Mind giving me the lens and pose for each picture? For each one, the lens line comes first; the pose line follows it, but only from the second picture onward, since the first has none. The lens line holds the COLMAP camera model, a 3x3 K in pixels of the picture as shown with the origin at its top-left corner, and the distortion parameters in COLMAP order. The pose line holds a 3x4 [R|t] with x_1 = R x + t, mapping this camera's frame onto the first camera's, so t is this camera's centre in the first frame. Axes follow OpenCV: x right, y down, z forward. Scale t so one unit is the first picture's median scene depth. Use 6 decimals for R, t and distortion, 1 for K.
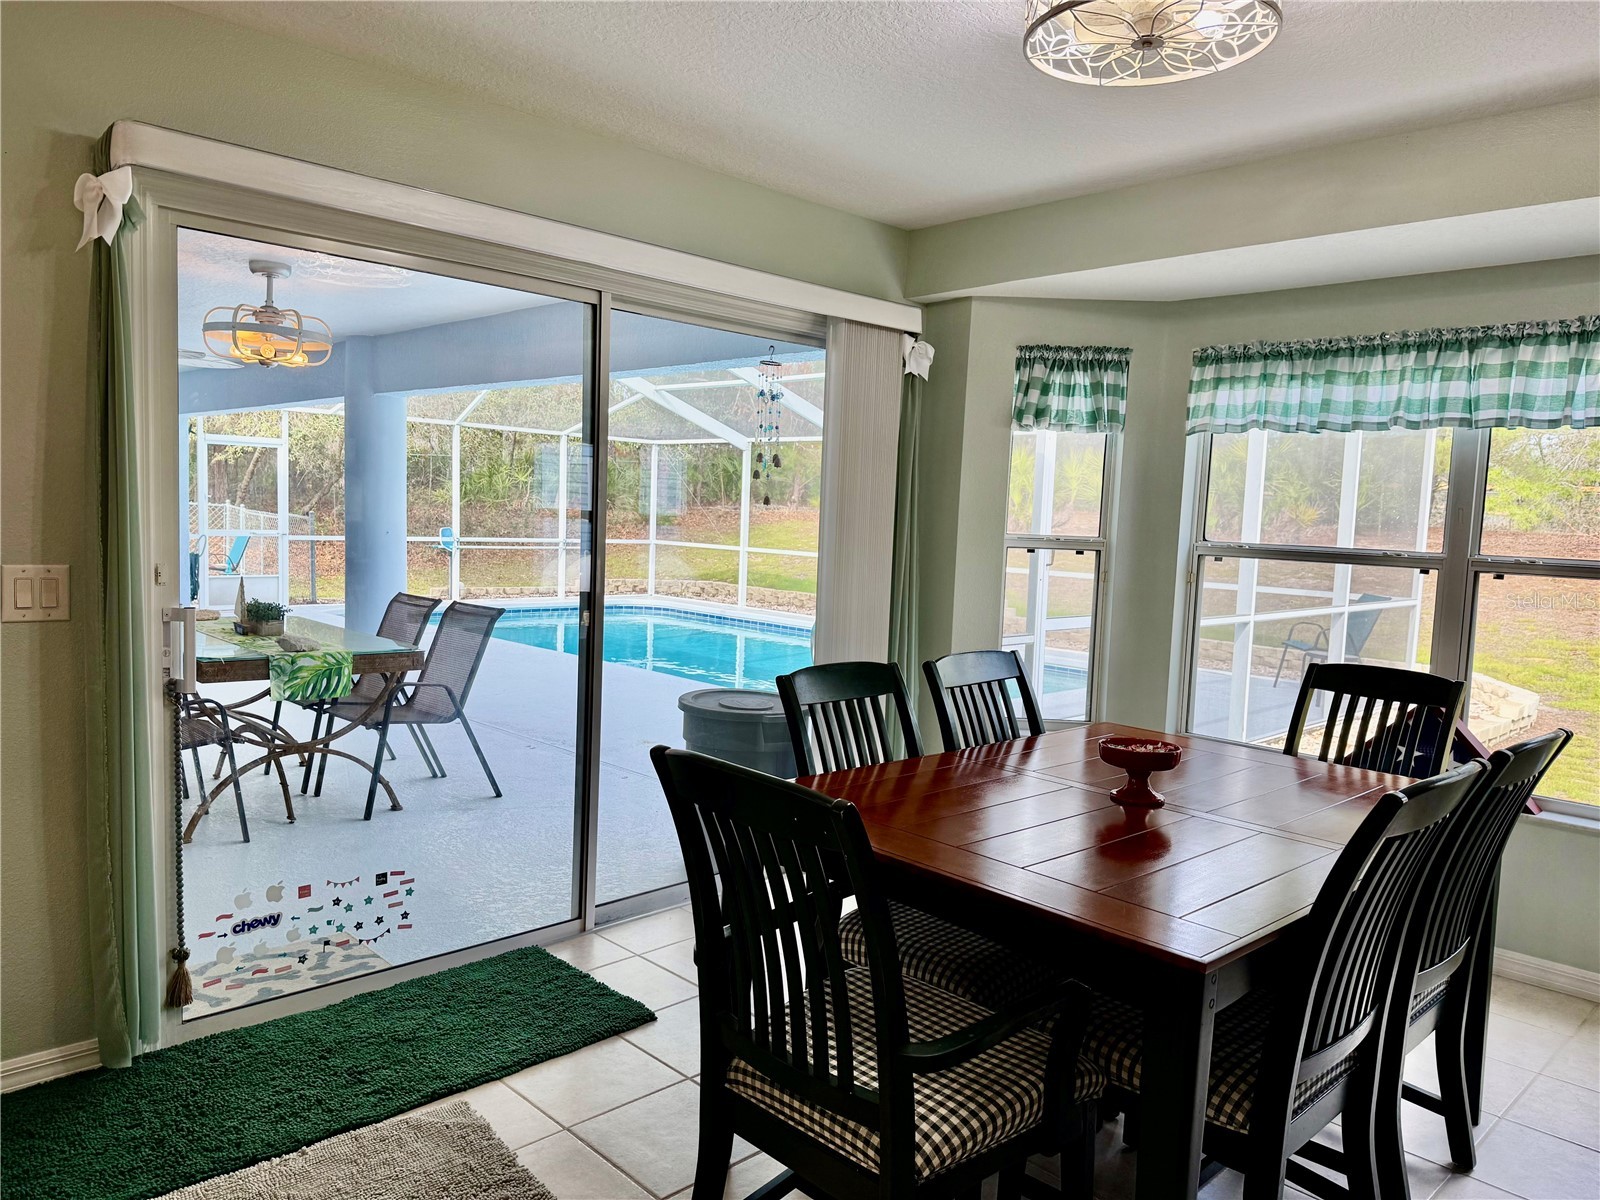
lens RADIAL K [[1143.1, 0, 800.0], [0, 1143.1, 600.0], [0, 0, 1]] dist [-0.008952, -0.003227]
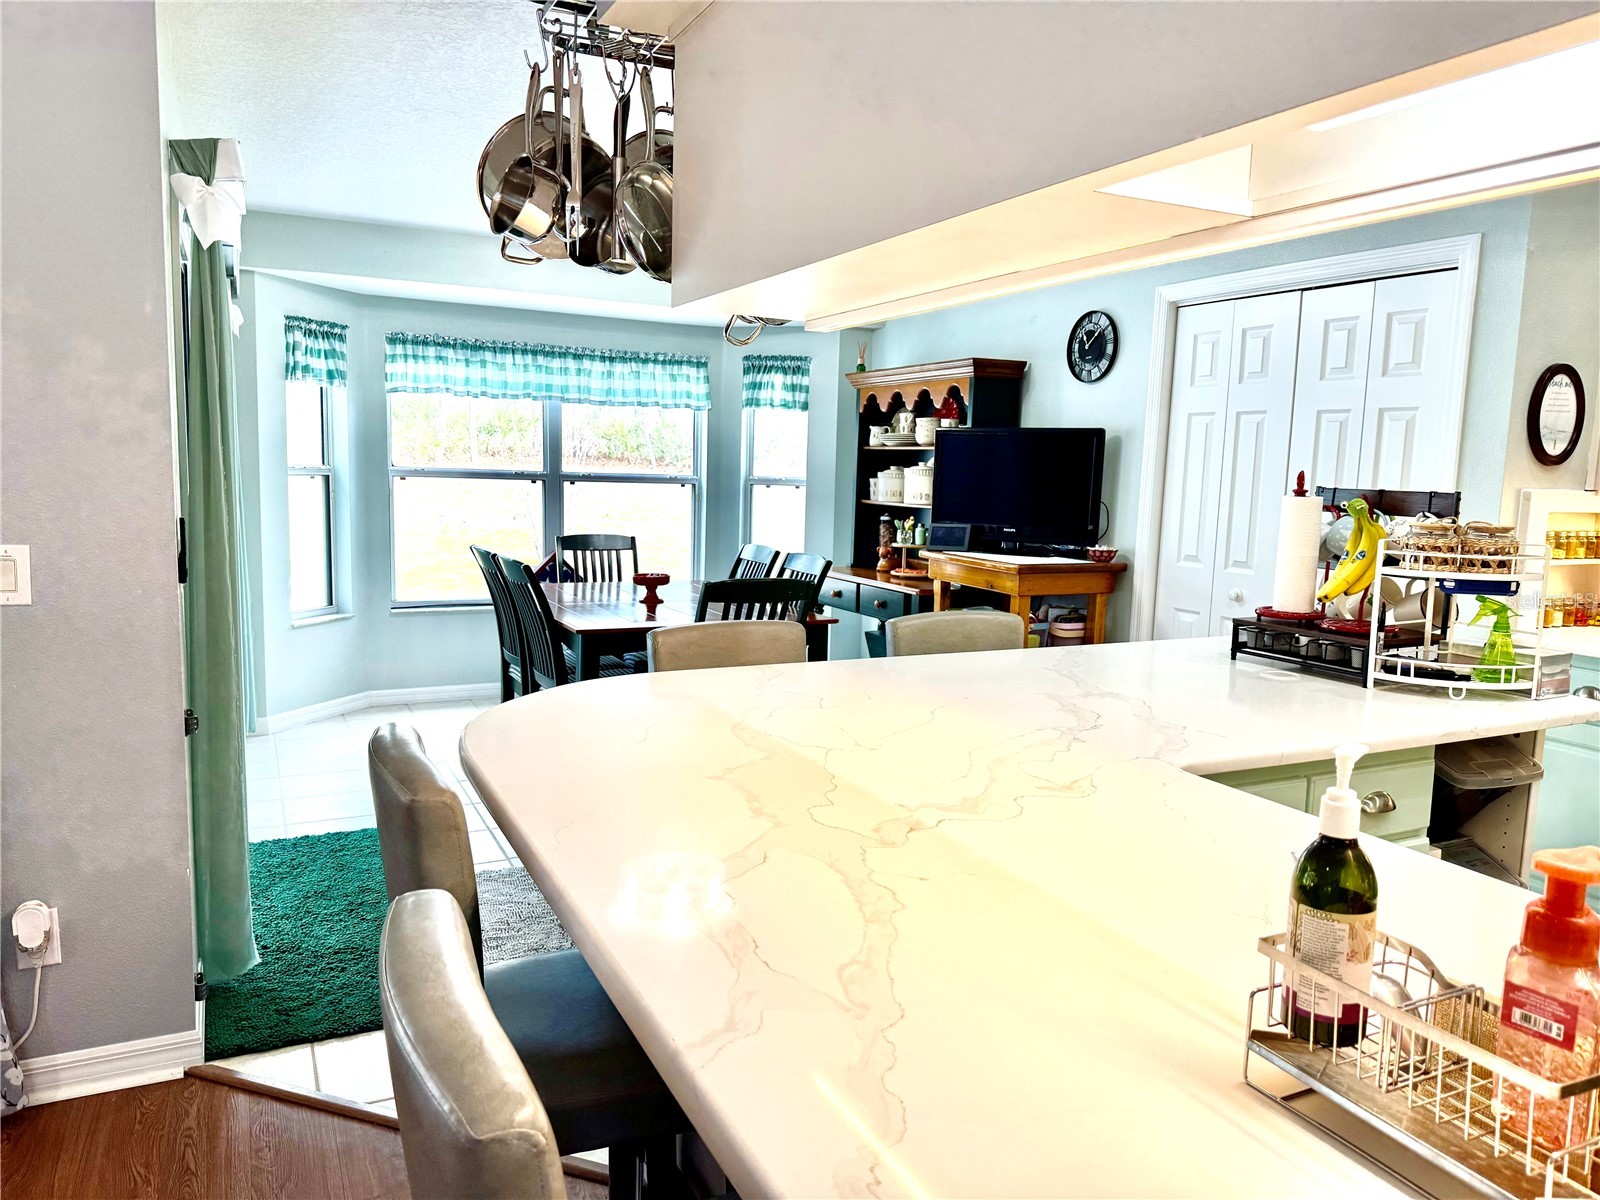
lens RADIAL K [[1118.4, 0, 800.0], [0, 1118.4, 600.0], [0, 0, 1]] dist [0.136946, -0.248019]
pose [[0.289535, -0.144097, 0.946259, -0.991560], [0.055137, 0.989472, 0.133807, -0.053919], [-0.955578, 0.013432, 0.294432, 0.098022]]
